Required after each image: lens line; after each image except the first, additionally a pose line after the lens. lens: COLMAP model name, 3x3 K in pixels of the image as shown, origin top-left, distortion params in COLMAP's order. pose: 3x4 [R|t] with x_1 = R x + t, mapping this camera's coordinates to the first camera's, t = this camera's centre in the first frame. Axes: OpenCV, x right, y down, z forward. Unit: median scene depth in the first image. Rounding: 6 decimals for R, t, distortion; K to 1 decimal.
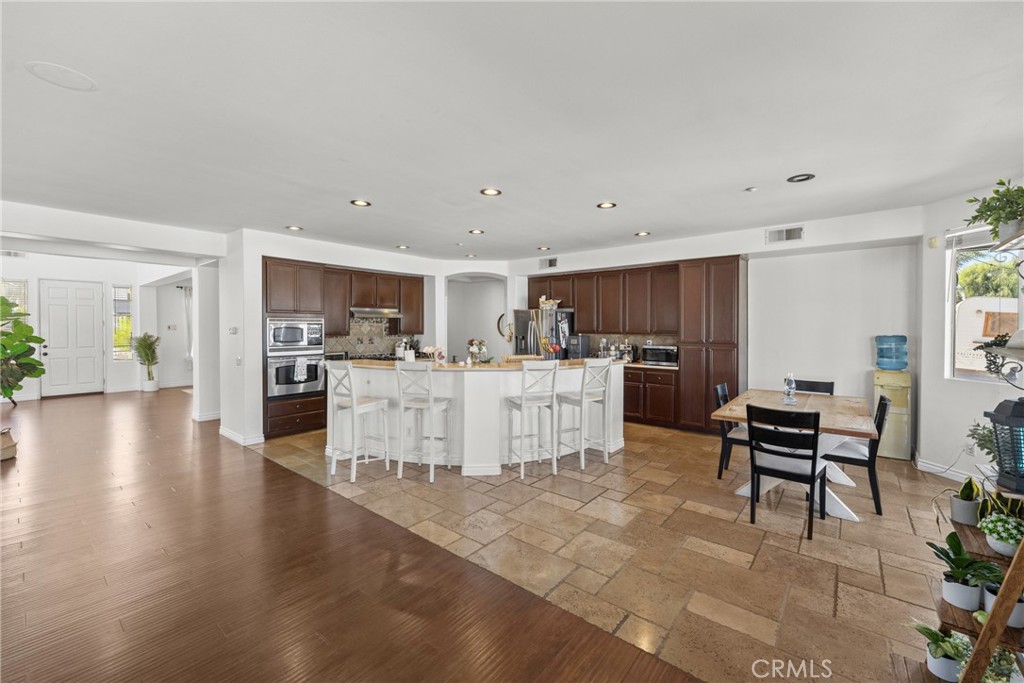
lens RADIAL K [[405.0, 0, 512.8], [0, 405.0, 332.5], [0, 0, 1]] dist [-0.002655, -0.000469]
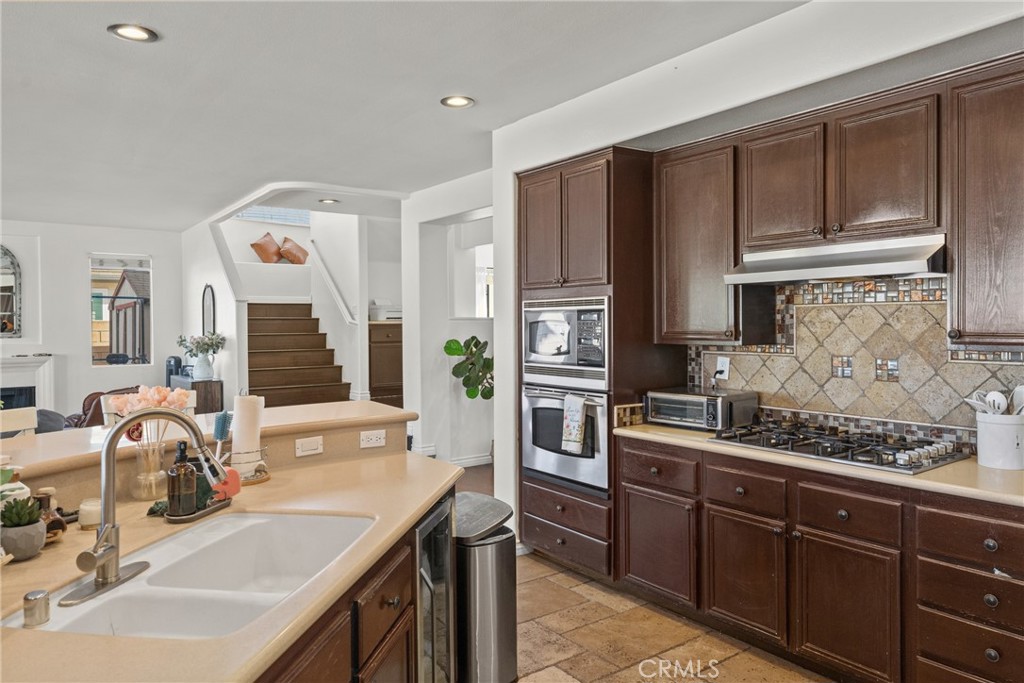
lens RADIAL K [[672.2, 0, 510.8], [0, 672.2, 324.1], [0, 0, 1]] dist [-0.004800, -0.001042]
pose [[-0.236252, 0.003920, -0.971684, 0.152461], [-0.005929, 0.999967, 0.005476, -0.012113], [0.971674, 0.007054, -0.236221, 1.097663]]
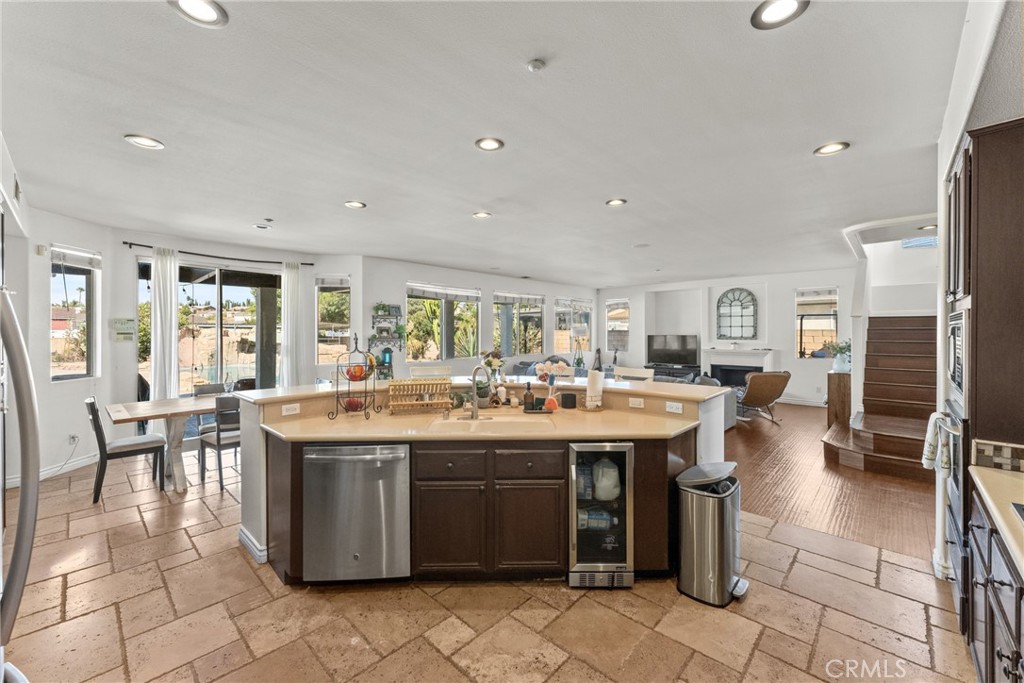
lens RADIAL K [[405.0, 0, 517.3], [0, 405.0, 337.0], [0, 0, 1]] dist [-0.002655, -0.000469]
pose [[-0.998123, 0.004503, 0.061074, -0.155411], [0.006005, 0.999683, 0.024437, -0.022817], [-0.060945, 0.024758, -0.997834, 1.389183]]
